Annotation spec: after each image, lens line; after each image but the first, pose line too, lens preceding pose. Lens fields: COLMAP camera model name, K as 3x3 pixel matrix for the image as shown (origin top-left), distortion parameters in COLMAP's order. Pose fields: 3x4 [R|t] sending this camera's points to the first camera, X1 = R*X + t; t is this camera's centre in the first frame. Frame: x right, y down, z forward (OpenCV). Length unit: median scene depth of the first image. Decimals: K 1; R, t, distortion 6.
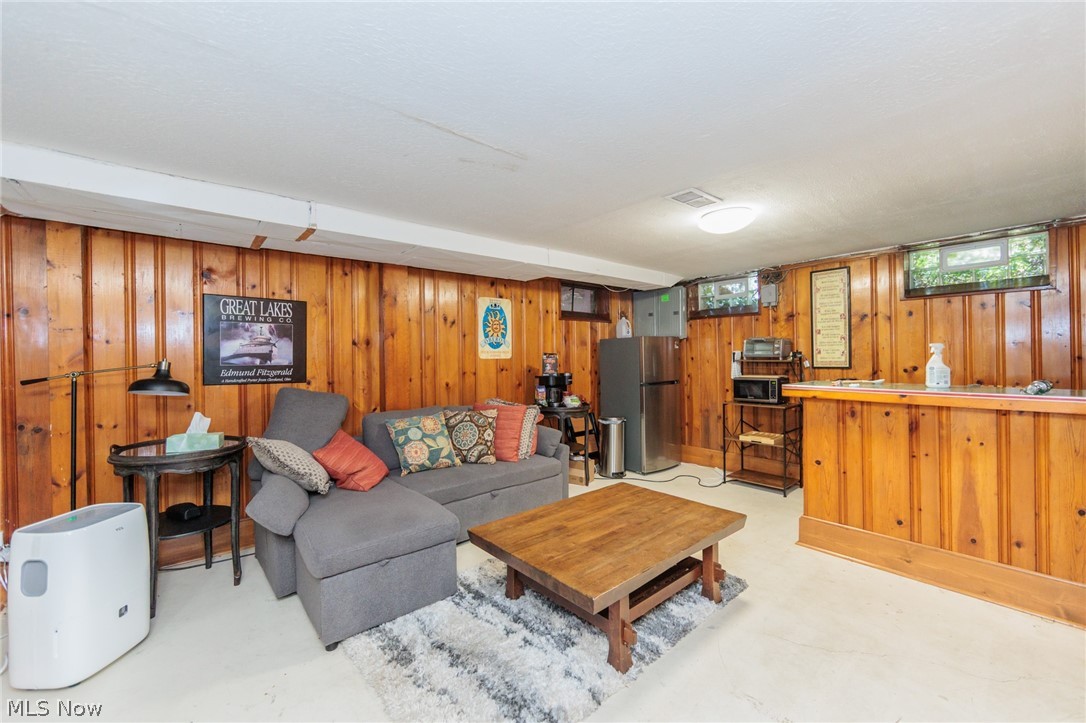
lens RADIAL K [[440.2, 0, 547.0], [0, 440.2, 357.3], [0, 0, 1]] dist [-0.003980, 0.000672]
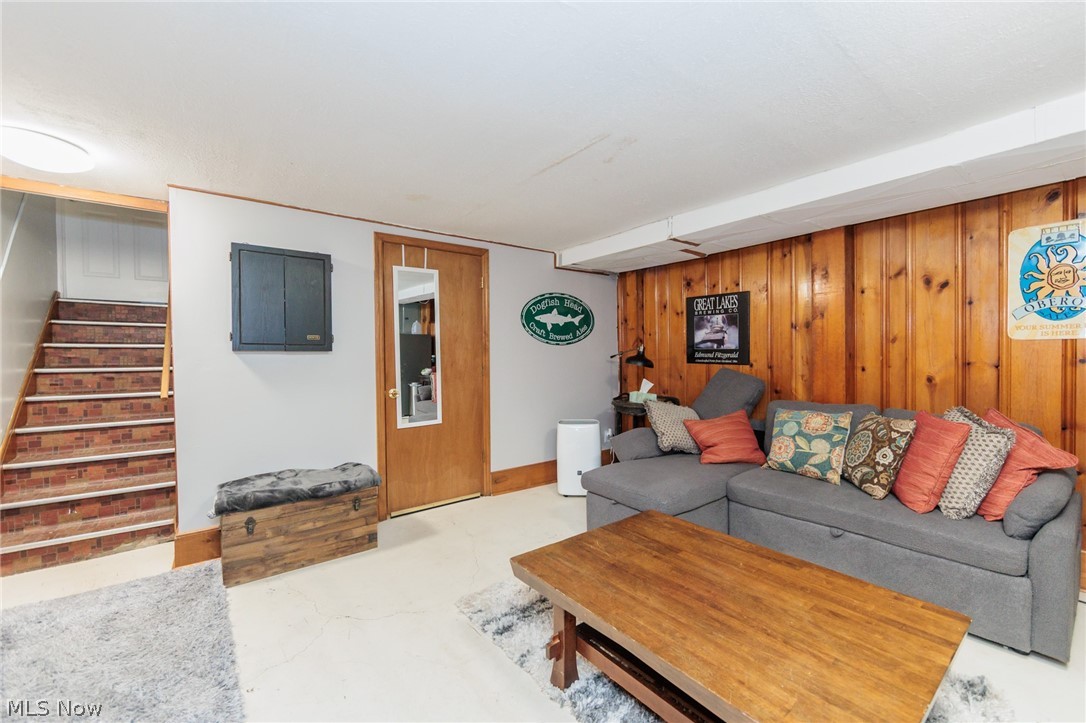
lens RADIAL K [[440.2, 0, 549.3], [0, 440.2, 363.6], [0, 0, 1]] dist [-0.003980, 0.000672]
pose [[-0.053166, 0.036721, -0.997910, 0.592012], [0.012659, 0.999268, 0.036097, 0.008253], [0.998505, -0.010714, -0.053592, 0.576979]]
